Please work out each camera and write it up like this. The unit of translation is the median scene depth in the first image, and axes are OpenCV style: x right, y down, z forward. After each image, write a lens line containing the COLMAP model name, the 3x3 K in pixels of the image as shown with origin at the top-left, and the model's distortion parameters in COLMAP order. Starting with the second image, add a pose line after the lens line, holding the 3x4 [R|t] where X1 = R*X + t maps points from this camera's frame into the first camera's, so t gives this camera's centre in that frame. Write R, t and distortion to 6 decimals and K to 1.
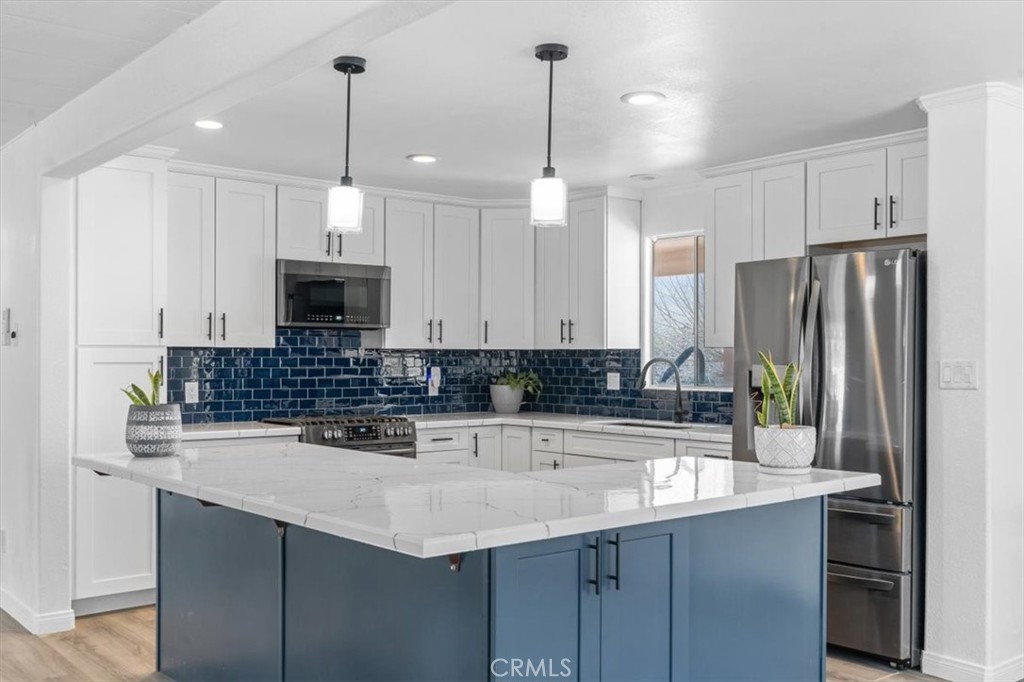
lens RADIAL K [[1006.5, 0, 511.7], [0, 1006.5, 351.4], [0, 0, 1]] dist [0.011218, 0.000000]
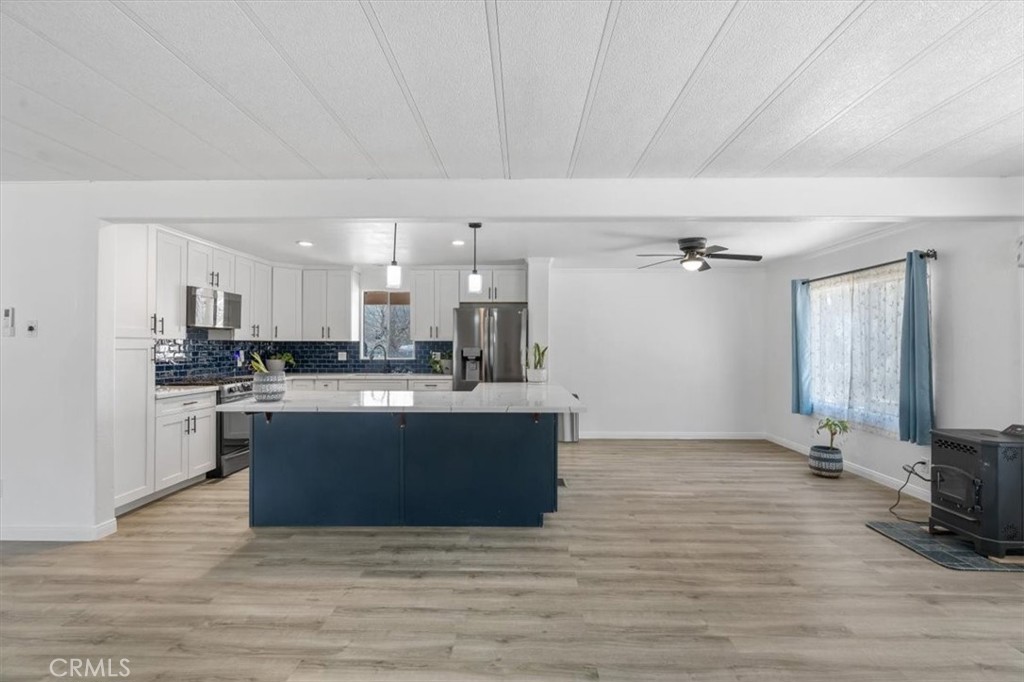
lens RADIAL K [[459.6, 0, 514.7], [0, 459.6, 343.0], [0, 0, 1]] dist [-0.002872, 0.000081]
pose [[0.646467, 0.000734, 0.762941, -0.429399], [-0.003084, 0.999994, 0.001651, -0.001089], [-0.762935, -0.003421, 0.646466, 0.095854]]
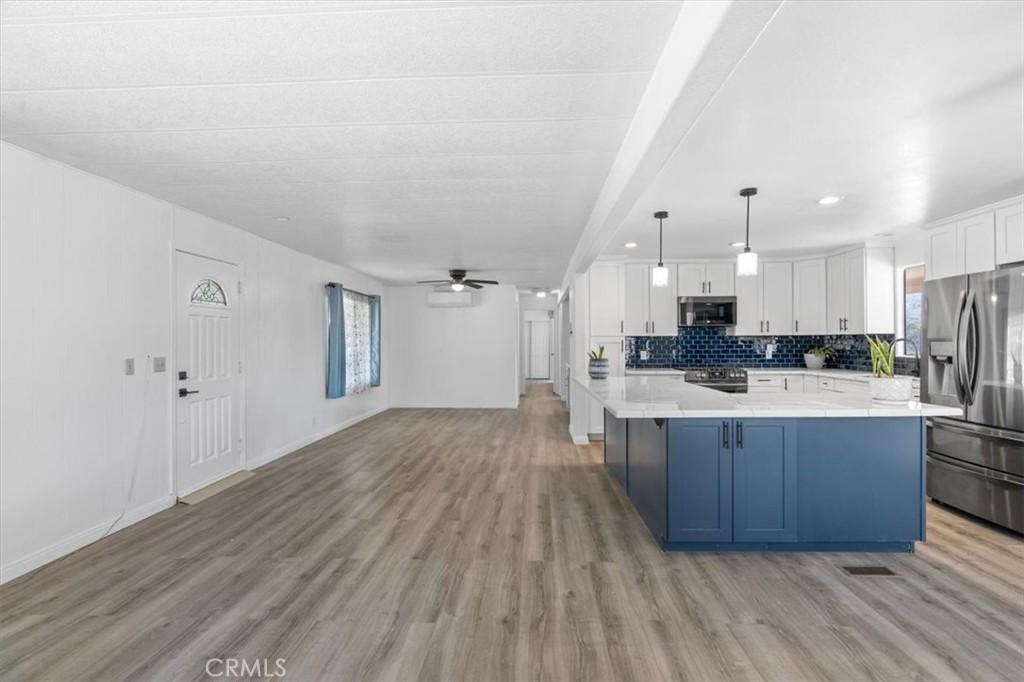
lens RADIAL K [[463.4, 0, 515.9], [0, 463.4, 339.3], [0, 0, 1]] dist [-0.002819, -0.000050]
pose [[0.748302, -0.009980, -0.663283, 0.171927], [0.011710, 0.999930, -0.001834, 0.001523], [0.663254, -0.006395, 0.748367, -0.019157]]
